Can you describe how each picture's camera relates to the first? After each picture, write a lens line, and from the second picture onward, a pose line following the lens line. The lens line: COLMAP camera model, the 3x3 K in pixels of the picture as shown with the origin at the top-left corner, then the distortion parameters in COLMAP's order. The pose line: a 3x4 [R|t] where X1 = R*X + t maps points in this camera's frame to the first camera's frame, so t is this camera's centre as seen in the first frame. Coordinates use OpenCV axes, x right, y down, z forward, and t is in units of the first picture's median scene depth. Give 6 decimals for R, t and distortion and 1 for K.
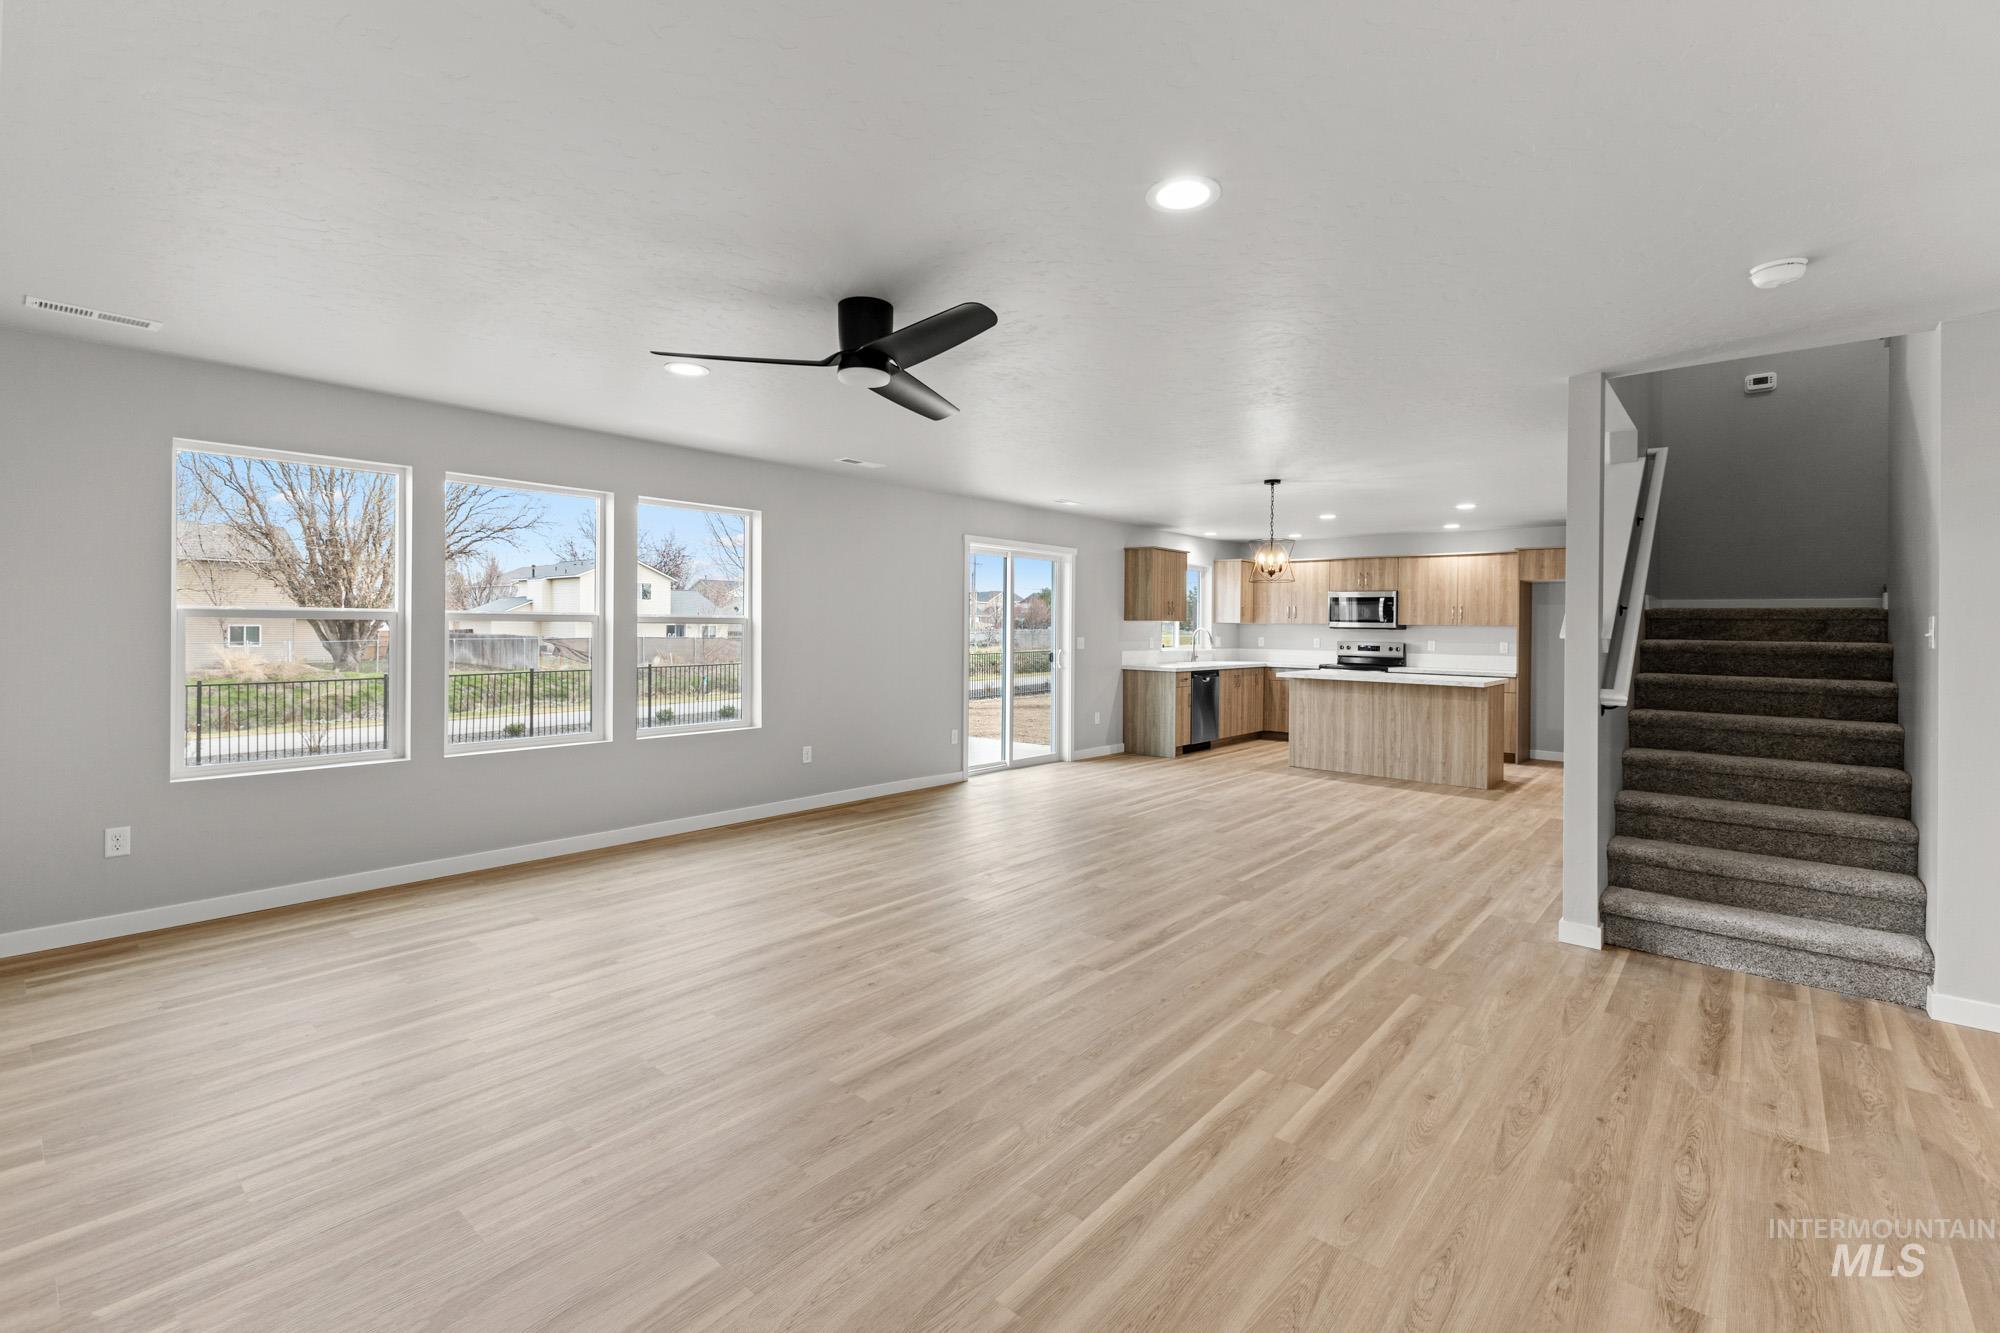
lens RADIAL K [[872.4, 0, 1012.8], [0, 872.4, 628.5], [0, 0, 1]] dist [0.013296, -0.003189]
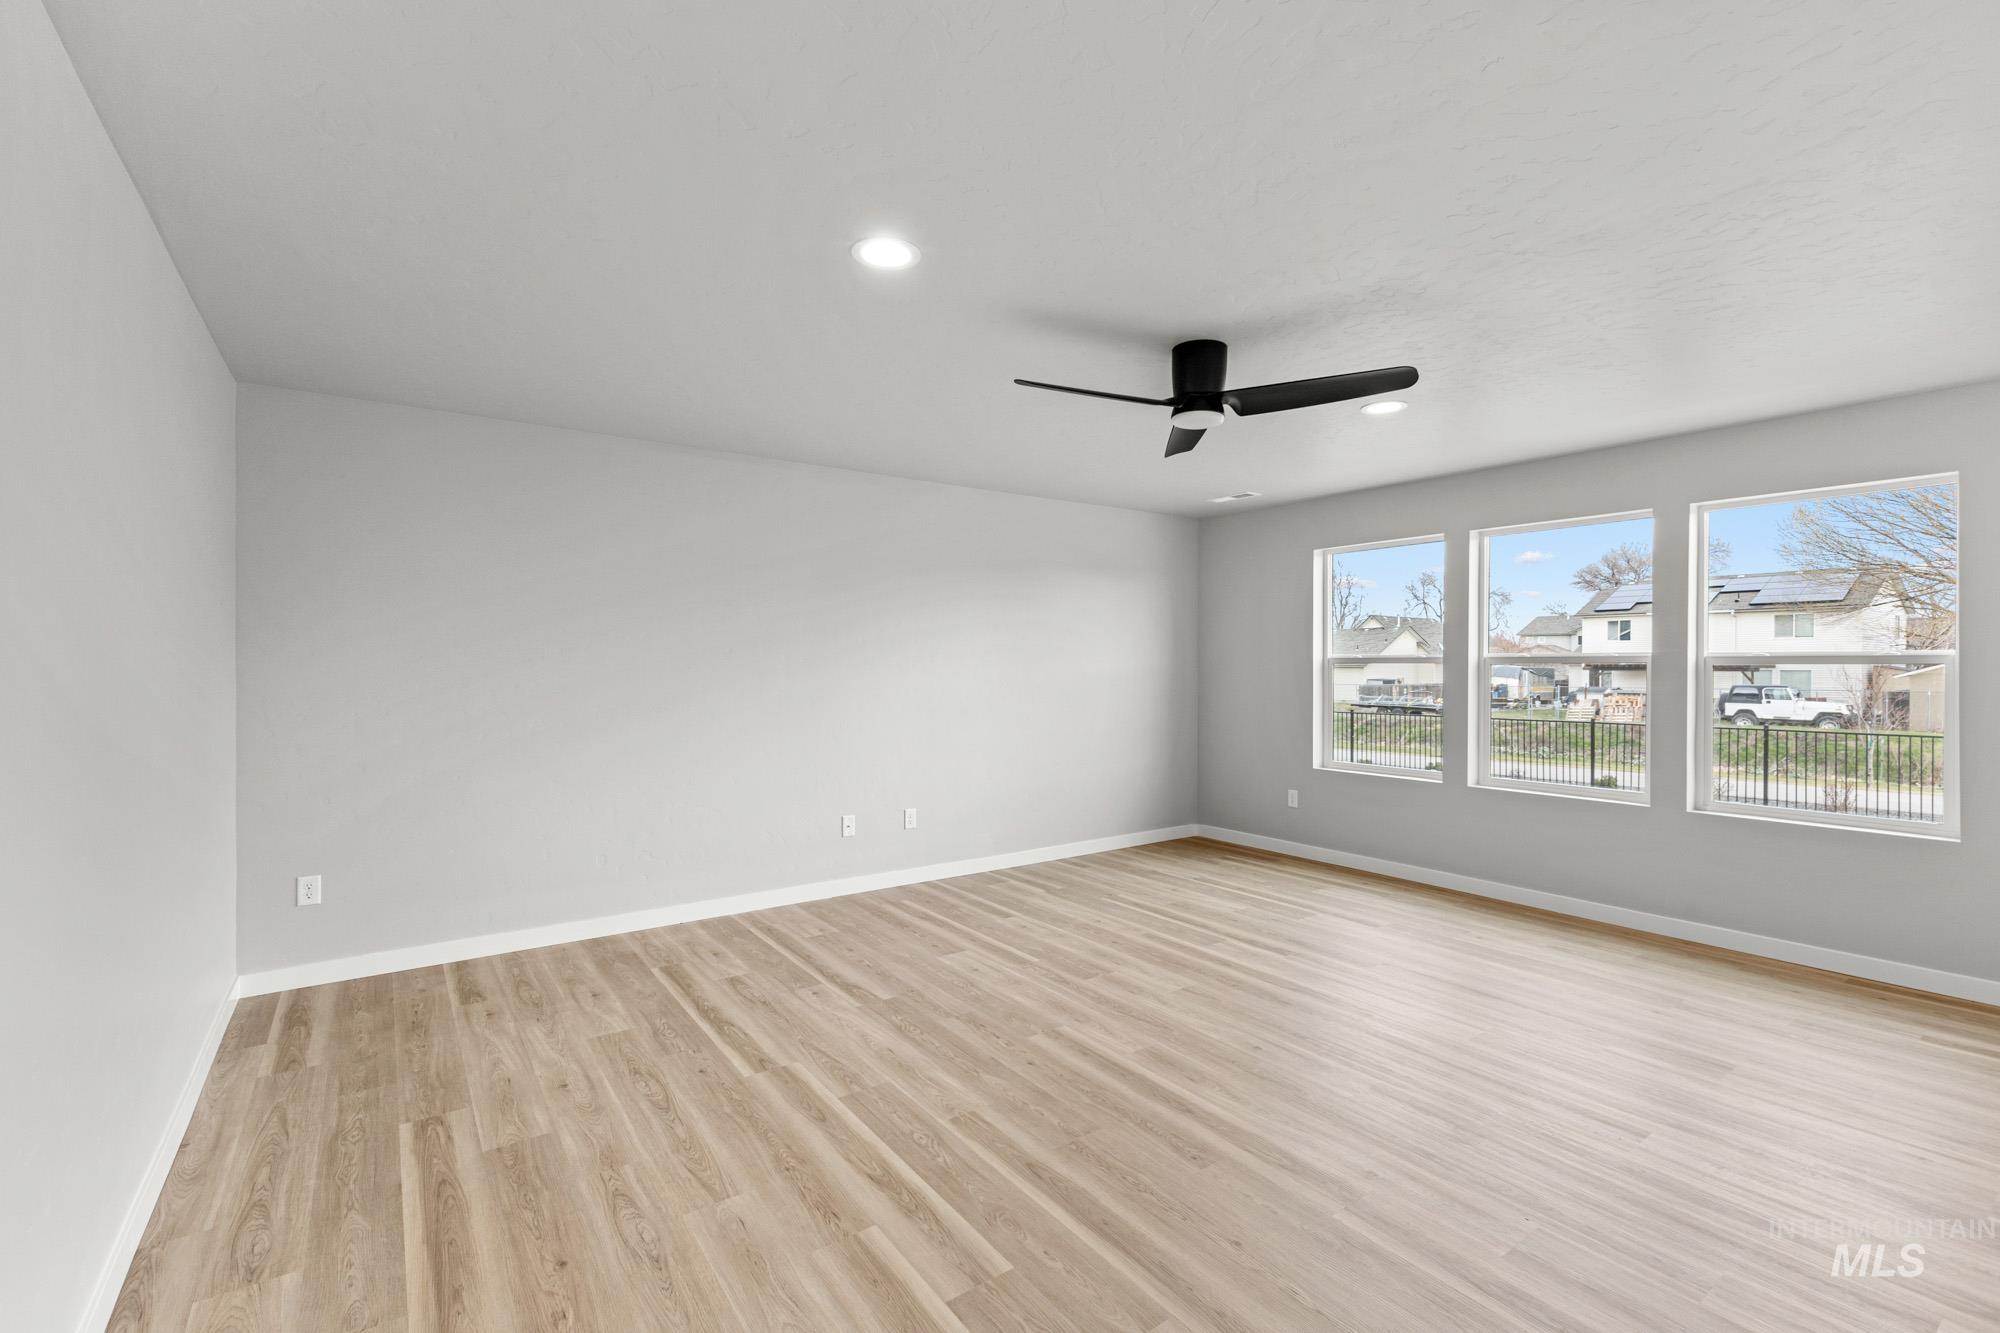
lens RADIAL K [[872.4, 0, 1006.5], [0, 872.4, 668.4], [0, 0, 1]] dist [0.013296, -0.003189]
pose [[-0.233505, -0.002928, -0.972351, 1.135003], [-0.009497, 0.999955, -0.000731, -0.001074], [0.972309, 0.009063, -0.233522, 1.315526]]
